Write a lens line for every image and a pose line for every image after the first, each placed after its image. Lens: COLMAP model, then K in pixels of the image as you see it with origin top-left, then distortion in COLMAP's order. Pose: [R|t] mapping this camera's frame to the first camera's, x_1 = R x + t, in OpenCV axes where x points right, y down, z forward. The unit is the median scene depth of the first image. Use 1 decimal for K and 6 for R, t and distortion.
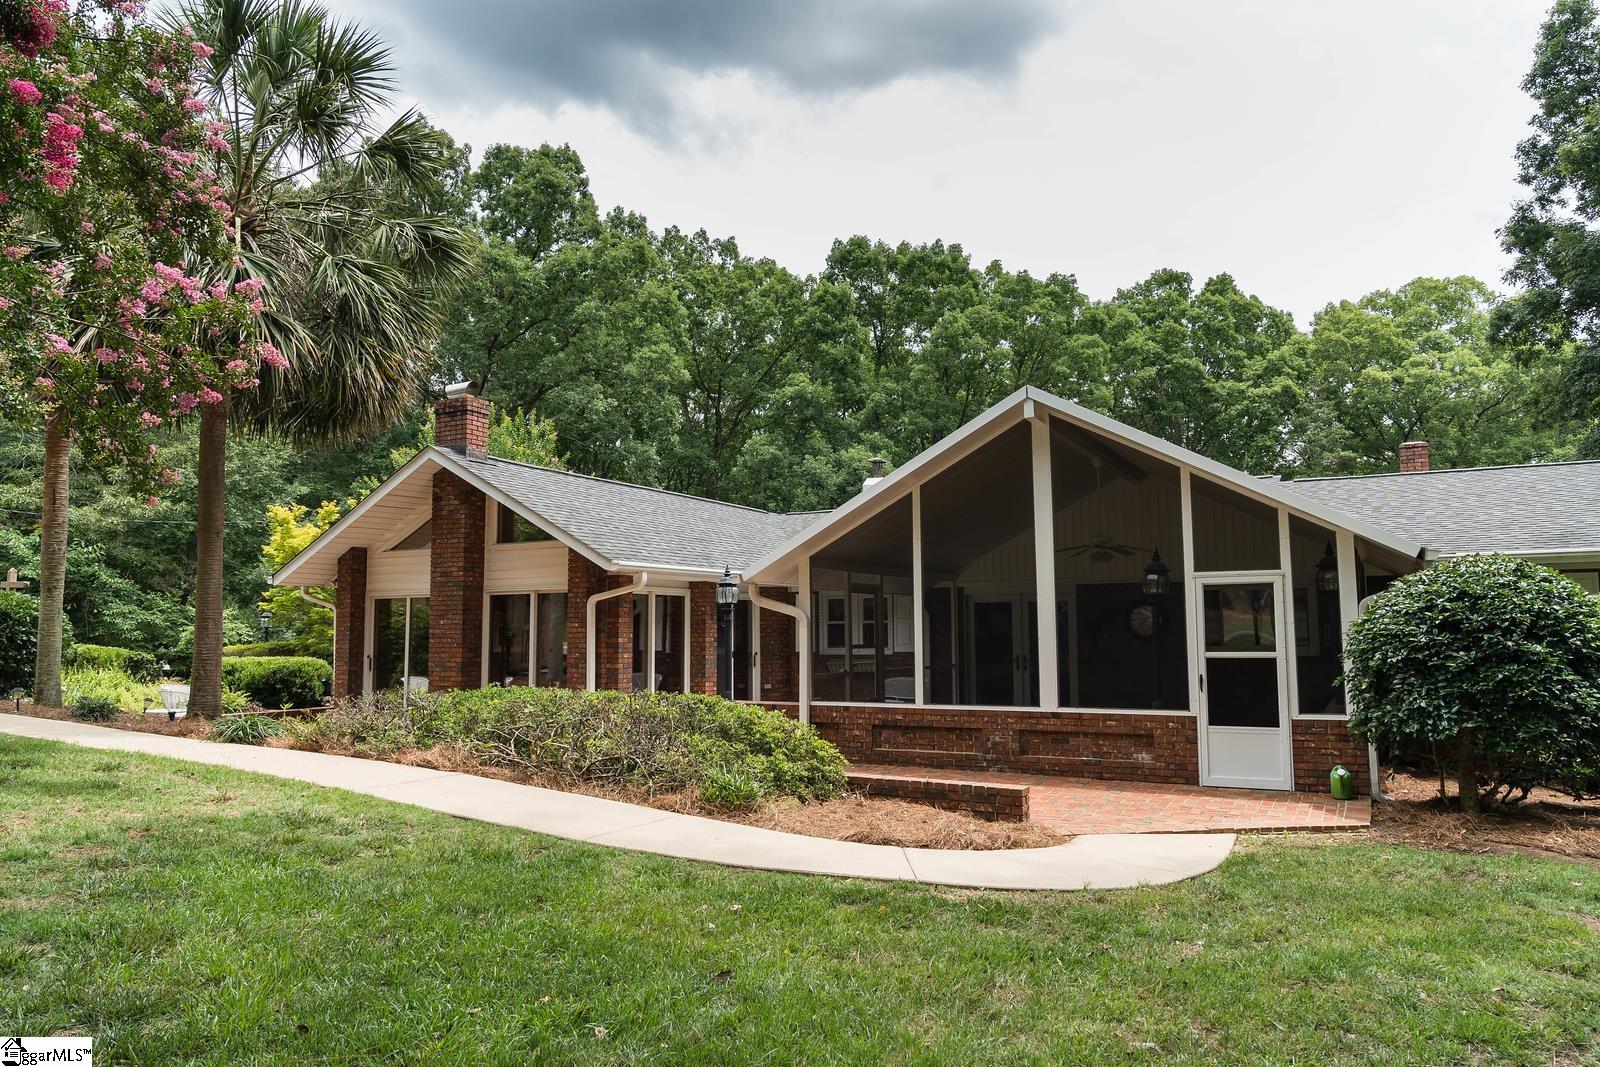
lens RADIAL K [[1089.7, 0, 800.0], [0, 1089.7, 533.5], [0, 0, 1]] dist [-0.050741, -0.001316]
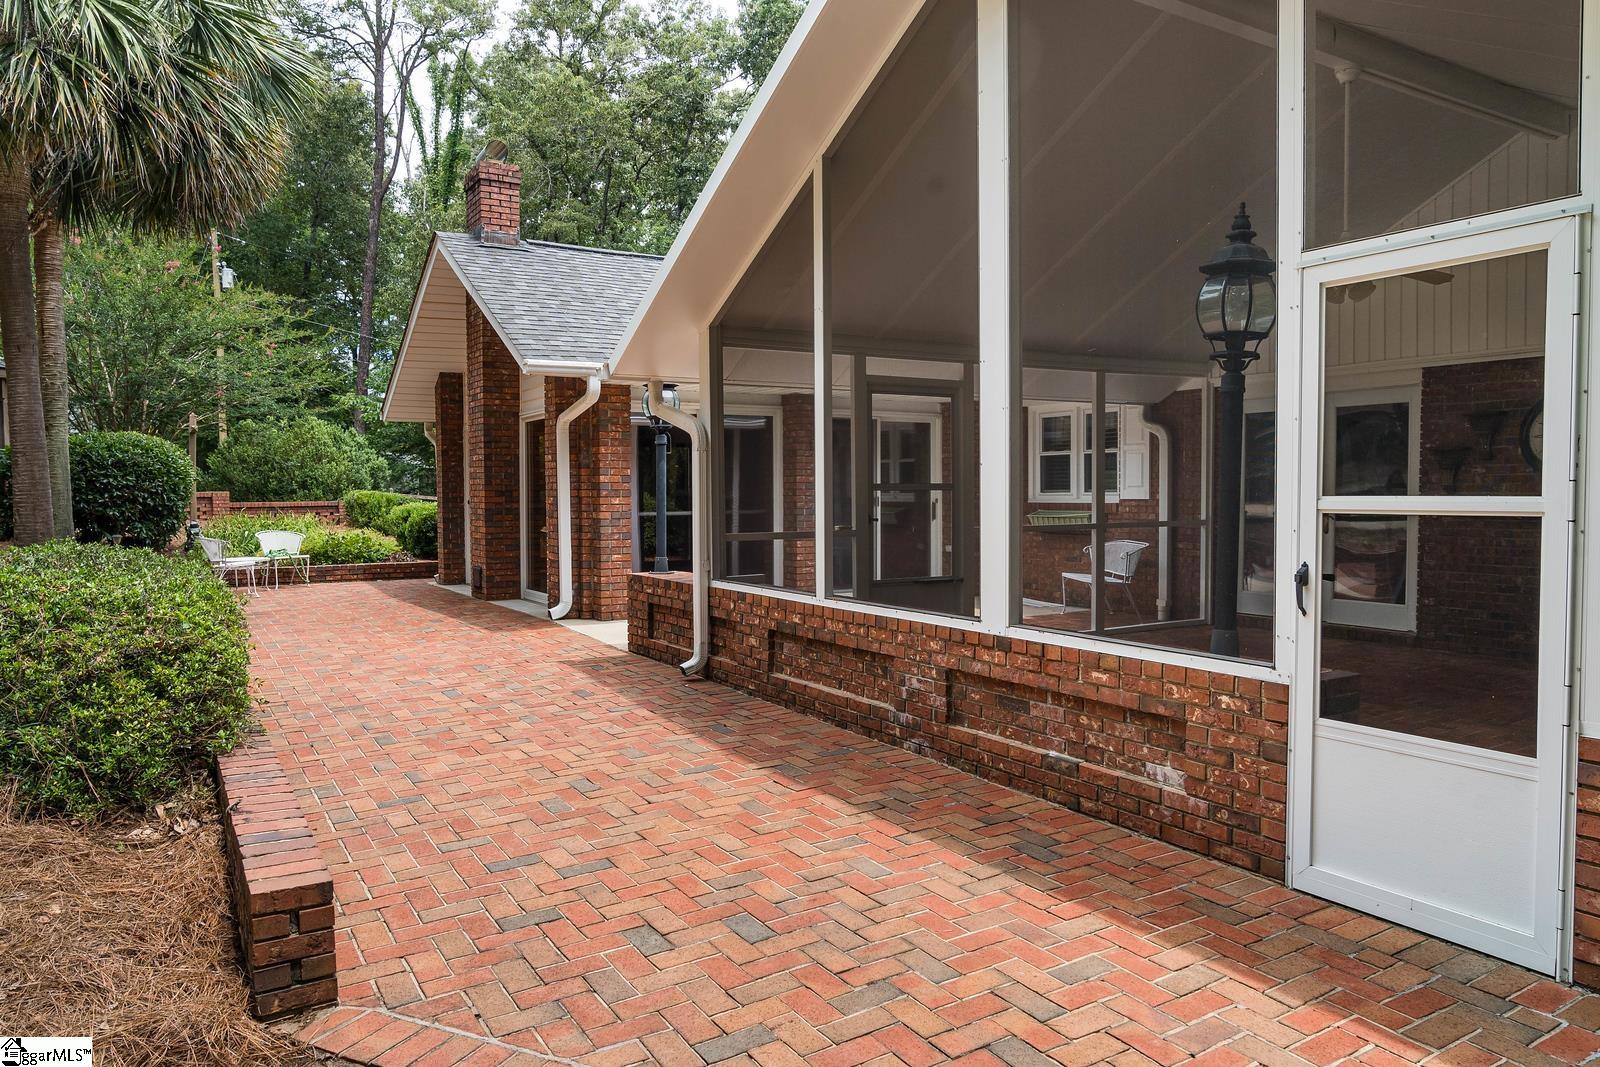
lens RADIAL K [[1089.7, 0, 800.0], [0, 1089.7, 533.5], [0, 0, 1]] dist [-0.050741, -0.001316]
pose [[0.856924, 0.020976, -0.515016, 0.384240], [0.049545, 0.991193, 0.122806, 0.069363], [0.513057, -0.130752, 0.848338, 0.606466]]
